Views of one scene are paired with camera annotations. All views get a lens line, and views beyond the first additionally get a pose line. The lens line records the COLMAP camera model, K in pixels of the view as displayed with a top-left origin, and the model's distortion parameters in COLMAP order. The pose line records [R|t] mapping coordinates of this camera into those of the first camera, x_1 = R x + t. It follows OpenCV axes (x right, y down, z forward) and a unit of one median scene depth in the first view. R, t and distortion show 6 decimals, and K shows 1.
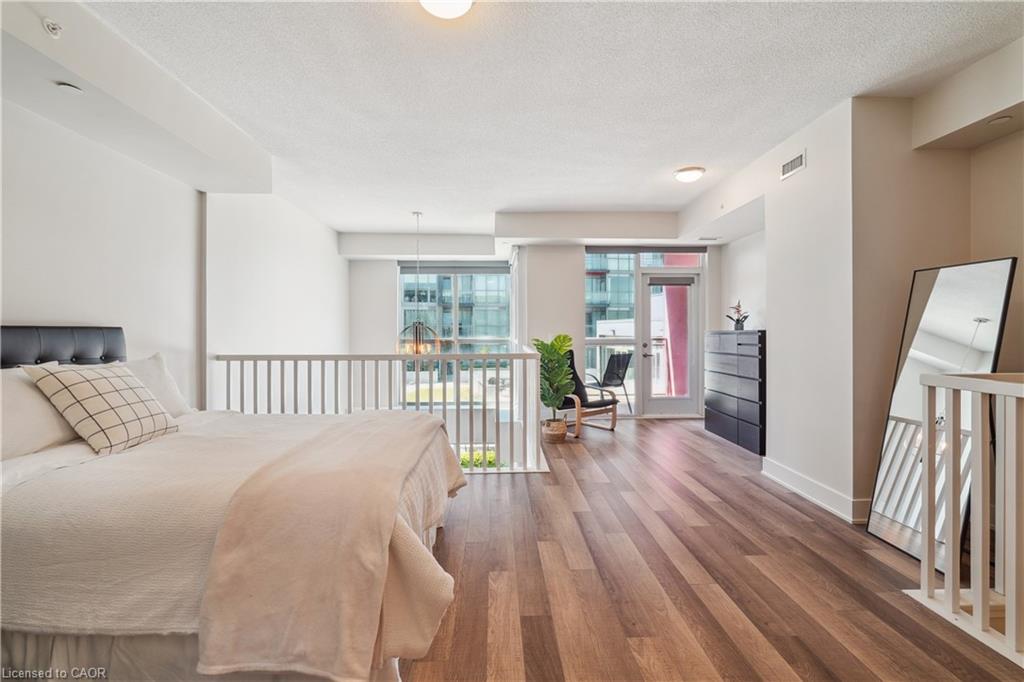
lens RADIAL K [[457.1, 0, 514.1], [0, 457.1, 333.6], [0, 0, 1]] dist [-0.006944, 0.002648]
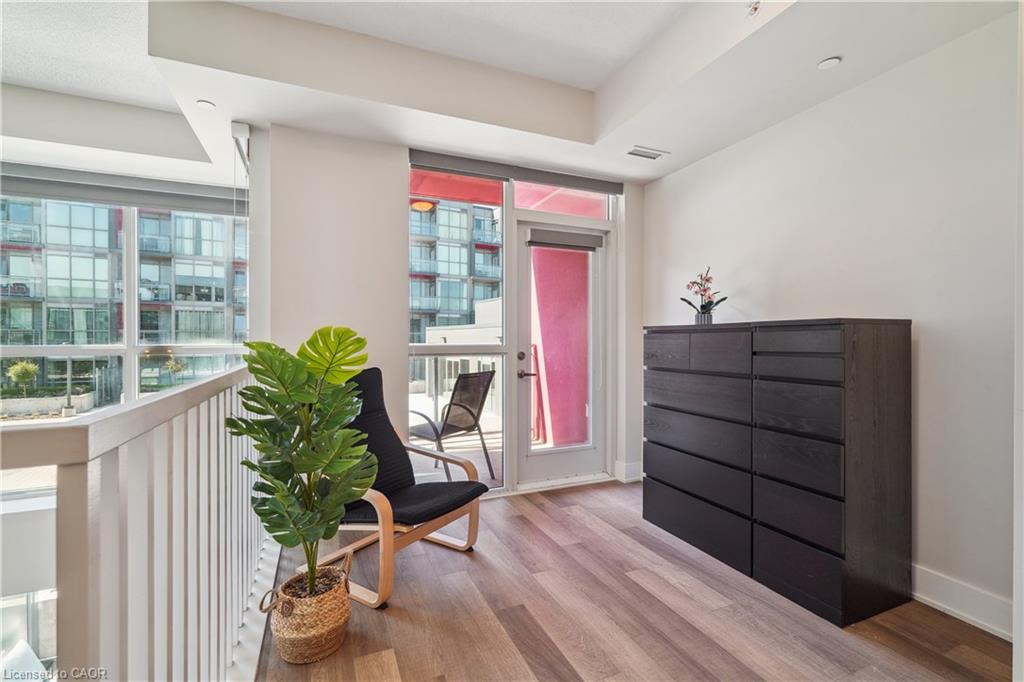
lens RADIAL K [[457.1, 0, 513.4], [0, 457.1, 340.4], [0, 0, 1]] dist [-0.006944, 0.002648]
pose [[0.932299, 0.002423, 0.361680, 0.083170], [-0.000758, 0.999988, -0.004745, 0.010037], [-0.361687, 0.004150, 0.932290, 0.501271]]
